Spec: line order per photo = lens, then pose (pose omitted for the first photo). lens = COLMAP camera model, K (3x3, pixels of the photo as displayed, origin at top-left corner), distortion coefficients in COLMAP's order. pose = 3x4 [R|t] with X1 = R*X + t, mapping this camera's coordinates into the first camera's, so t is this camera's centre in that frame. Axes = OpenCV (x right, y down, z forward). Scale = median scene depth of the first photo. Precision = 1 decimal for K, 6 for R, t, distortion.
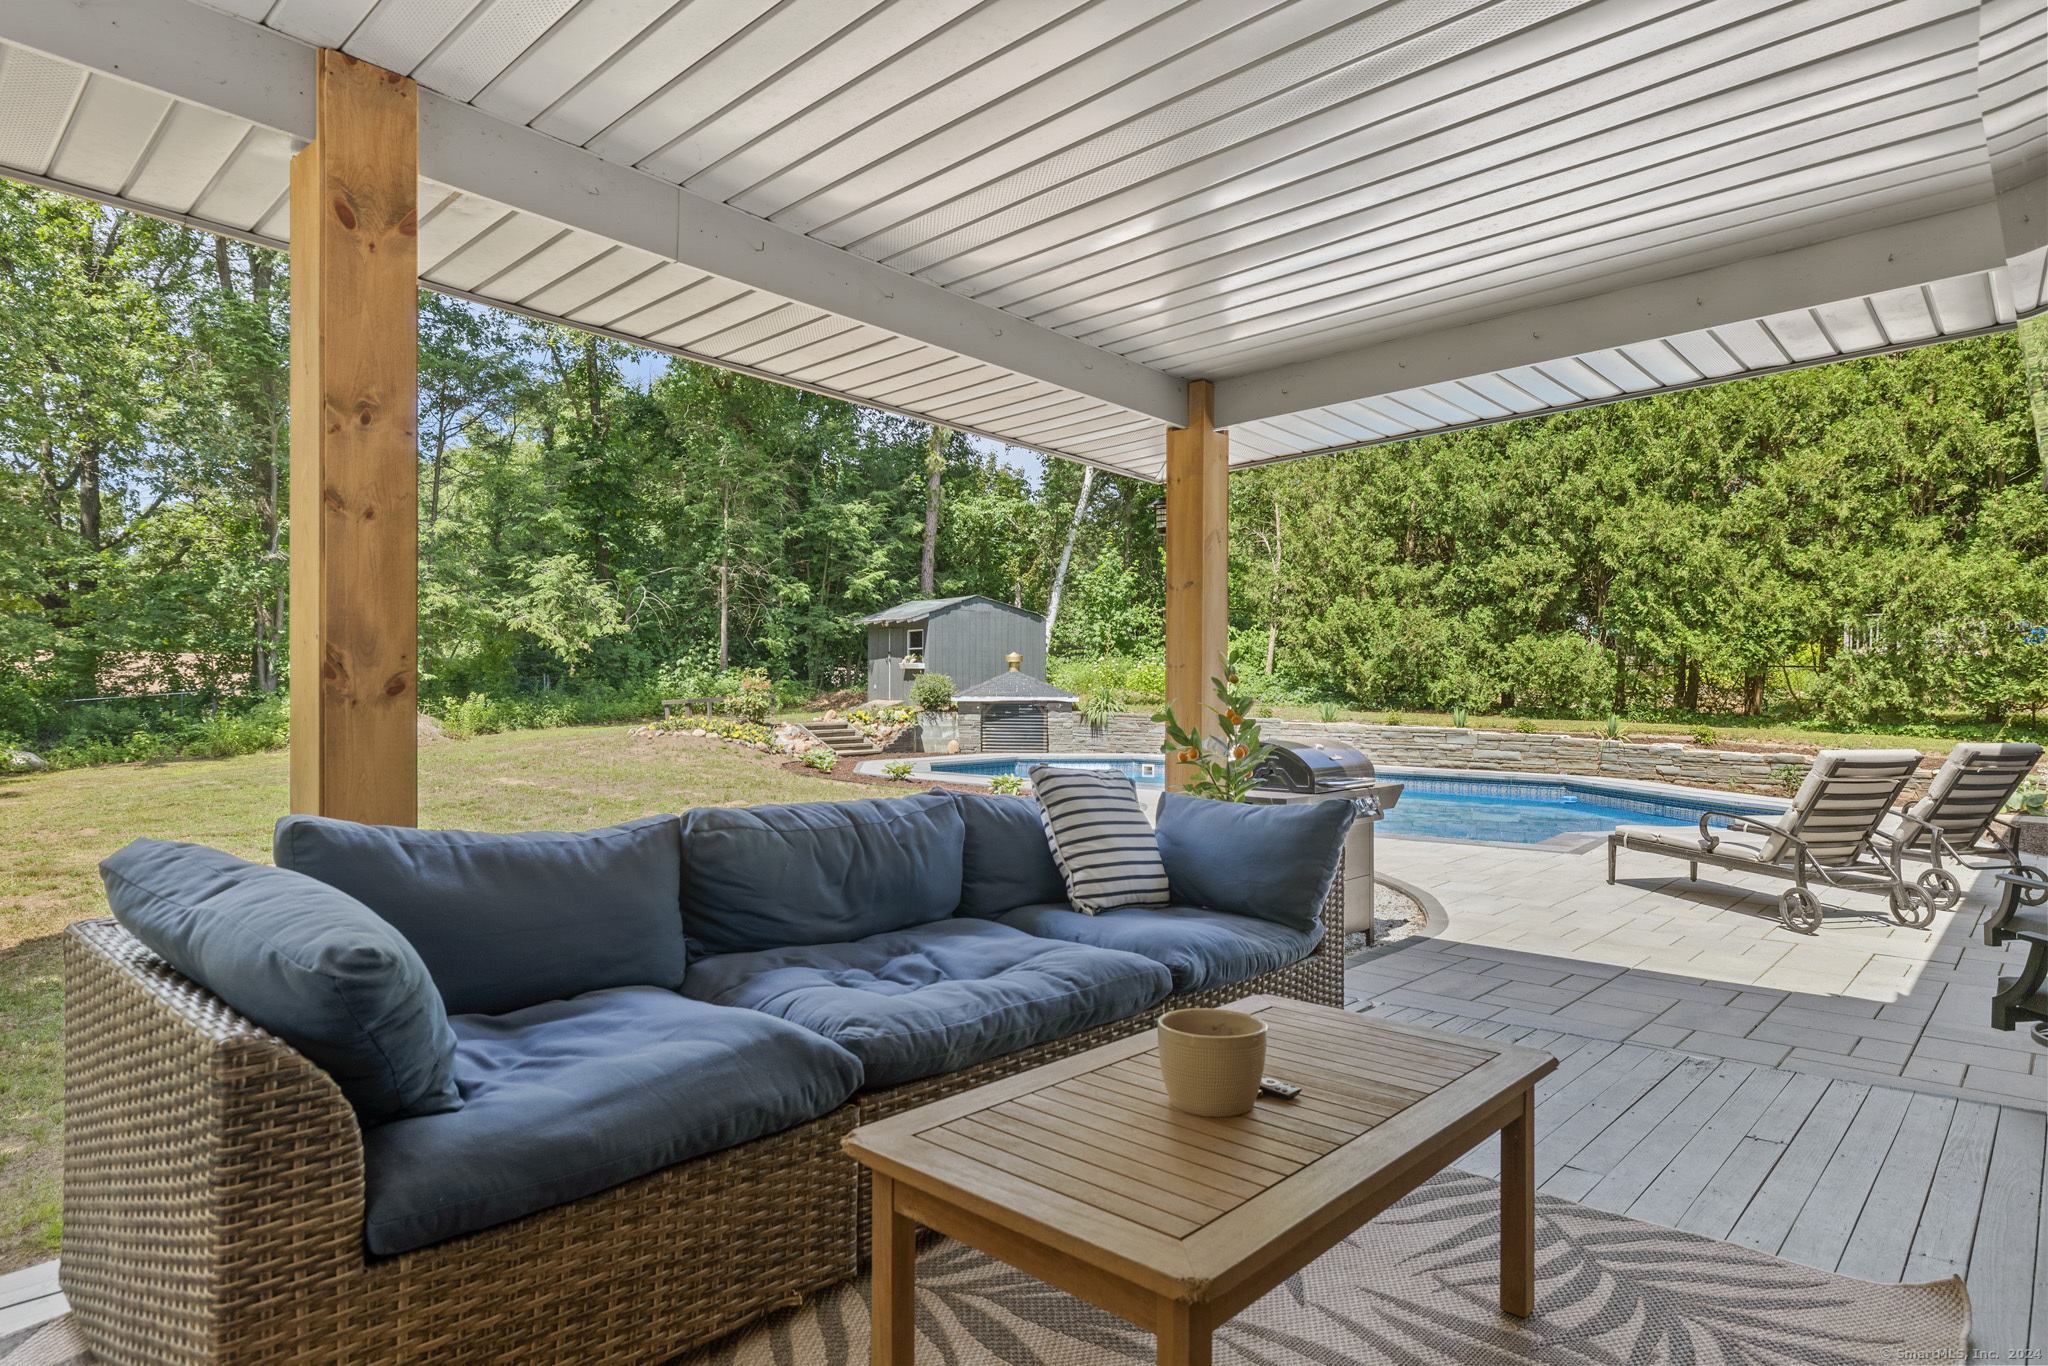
lens RADIAL K [[1137.4, 0, 1022.1], [0, 1137.4, 689.5], [0, 0, 1]] dist [0.002016, 0.000104]
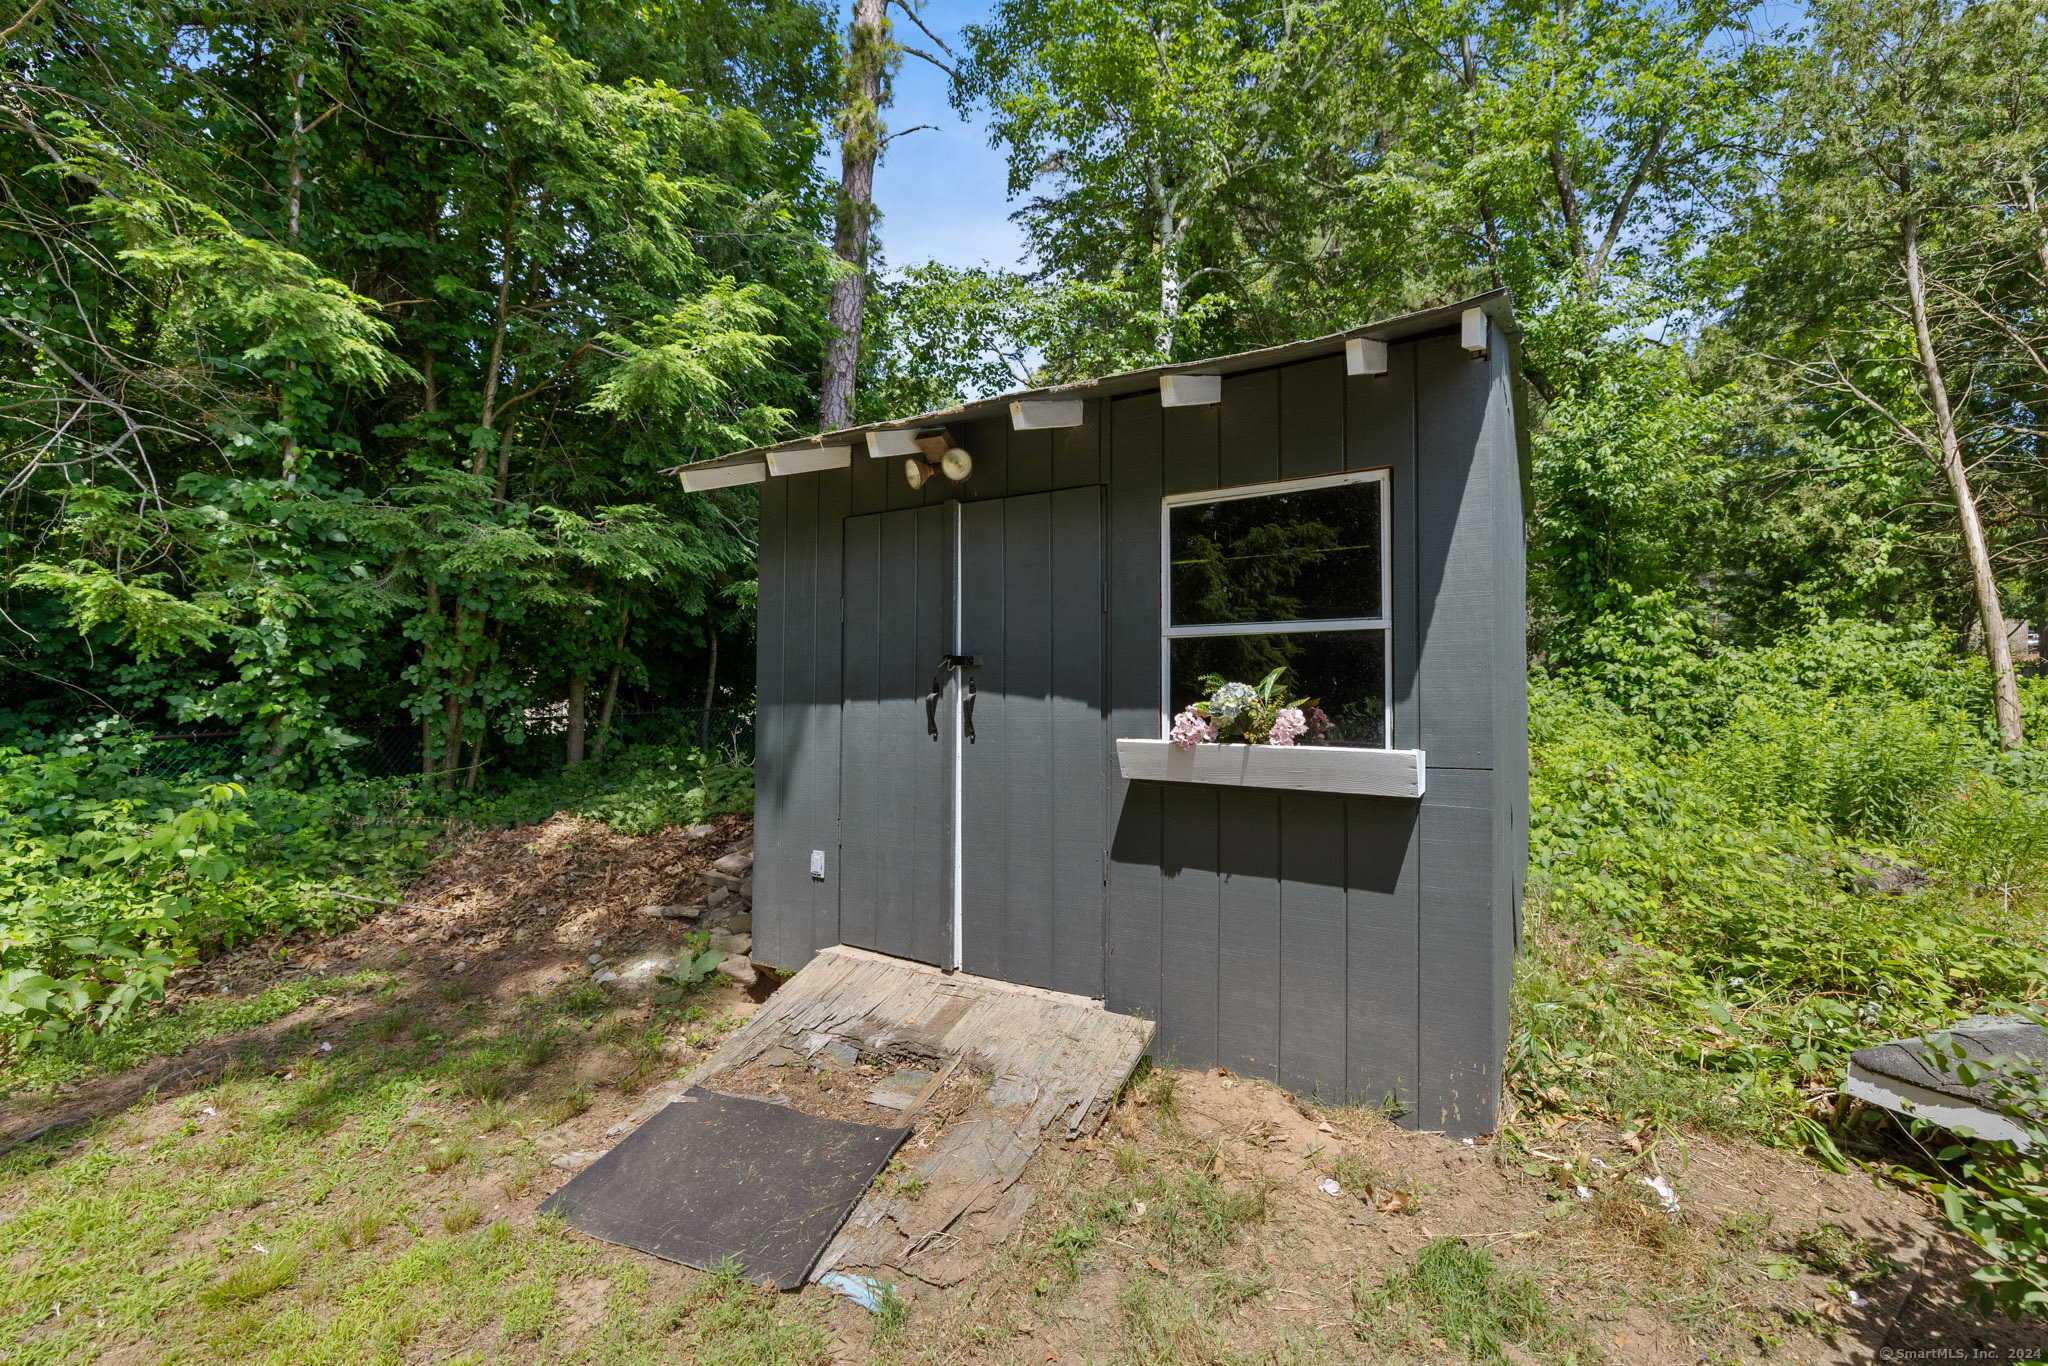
lens RADIAL K [[850.9, 0, 1033.1], [0, 850.9, 688.9], [0, 0, 1]] dist [-0.008810, 0.000050]
pose [[0.927229, 0.005964, 0.374447, -0.140903], [-0.000071, 0.999876, -0.015751, -0.025187], [-0.374494, 0.014578, 0.927115, 0.837306]]
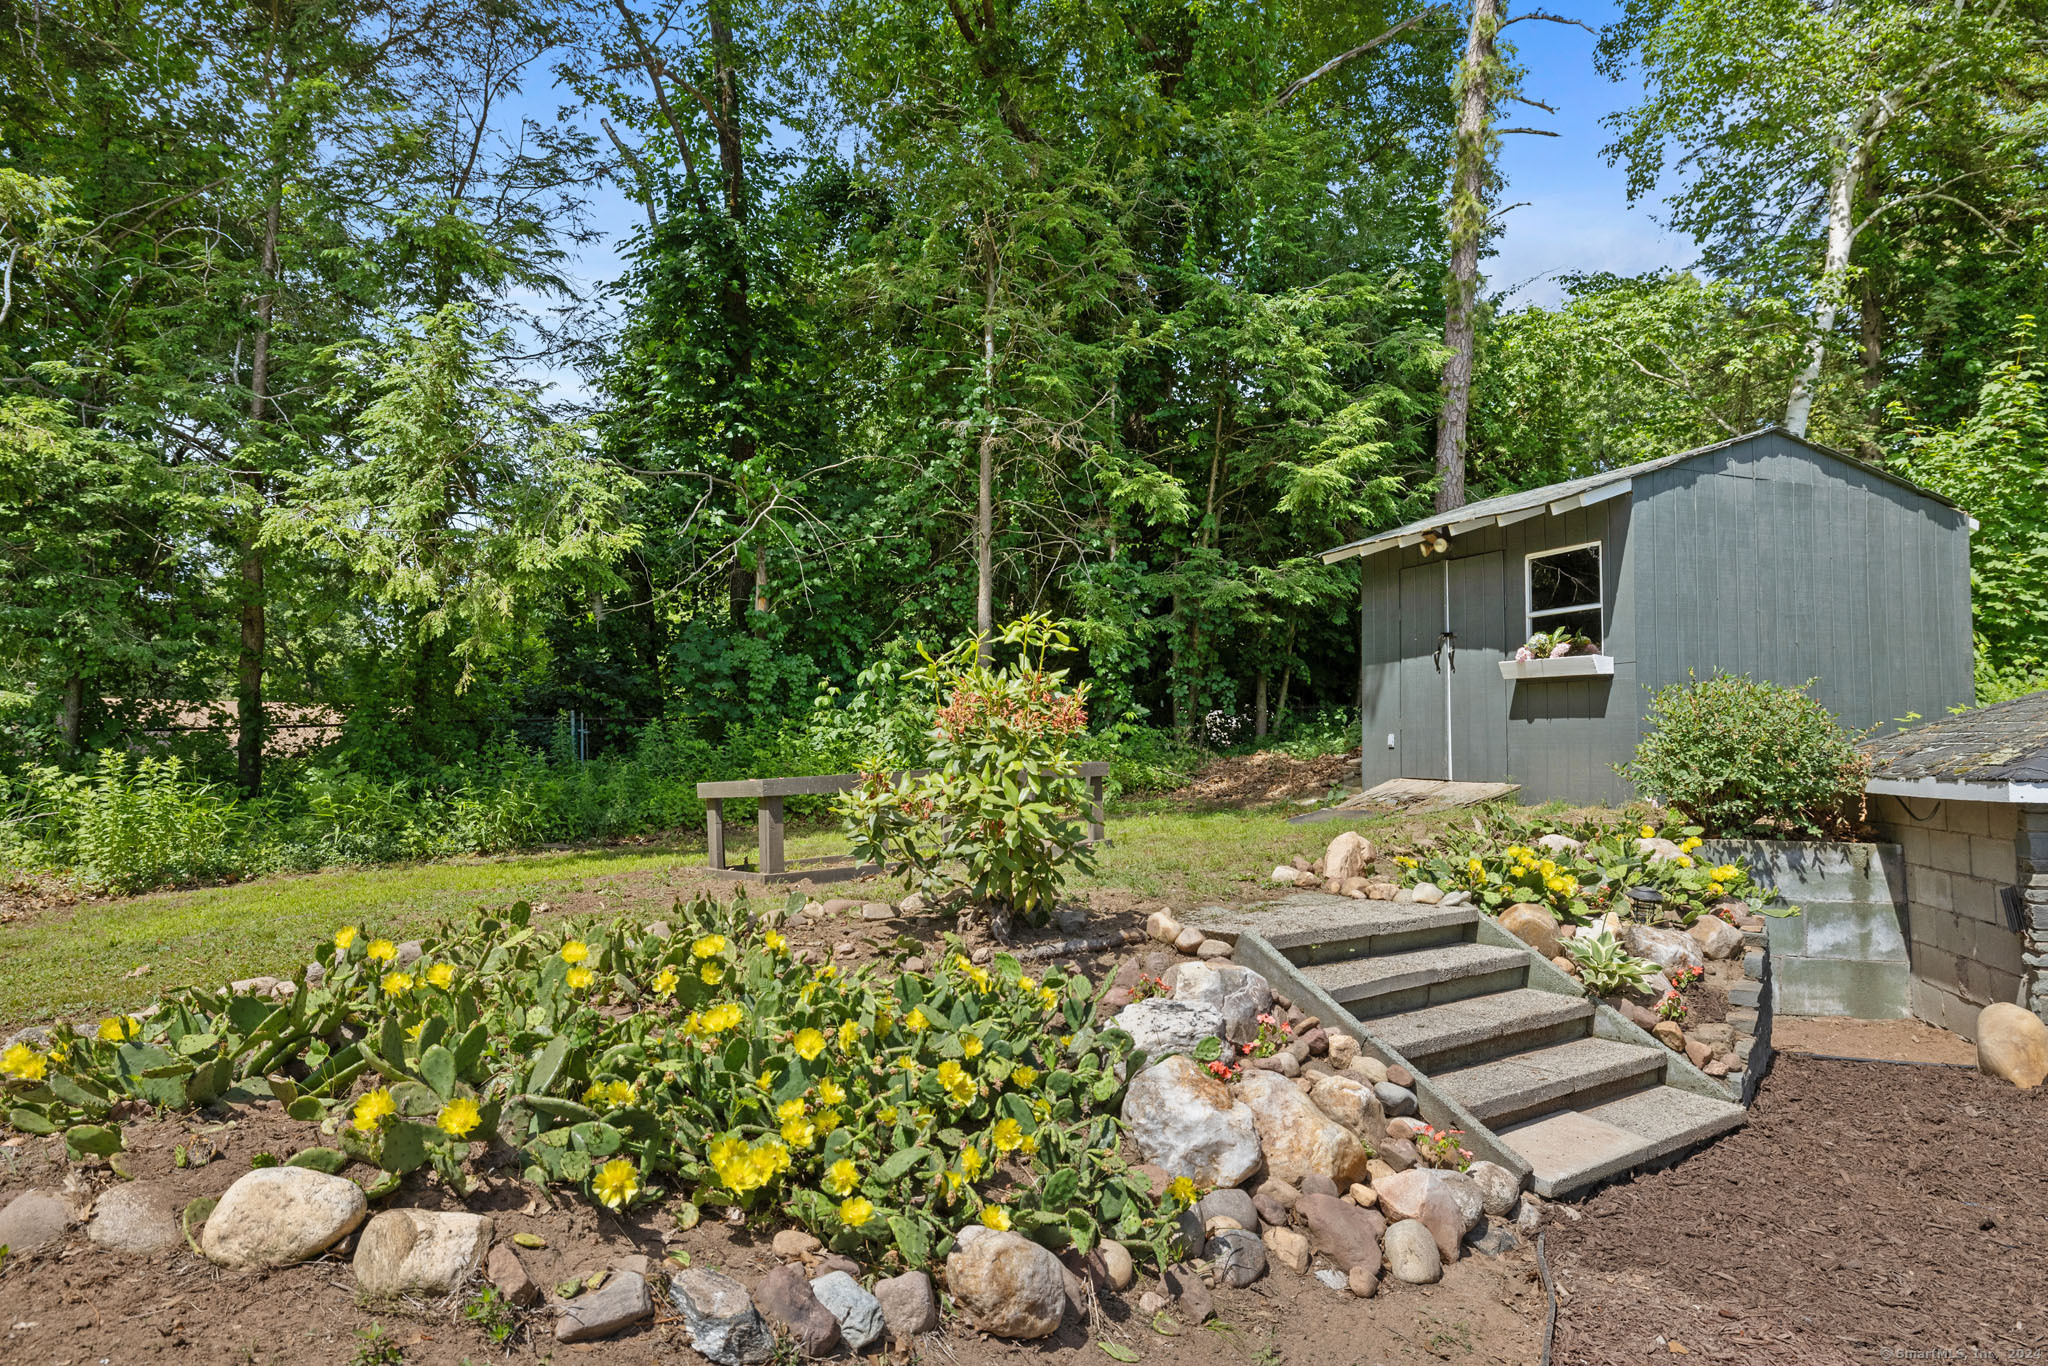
lens RADIAL K [[1205.1, 0, 1024.9], [0, 1205.1, 688.0], [0, 0, 1]] dist [-0.002695, 0.000773]
pose [[0.963373, -0.010705, -0.267952, -0.132351], [-0.003912, 0.998535, -0.053959, 0.001652], [0.268138, 0.053031, 0.961920, 0.599884]]
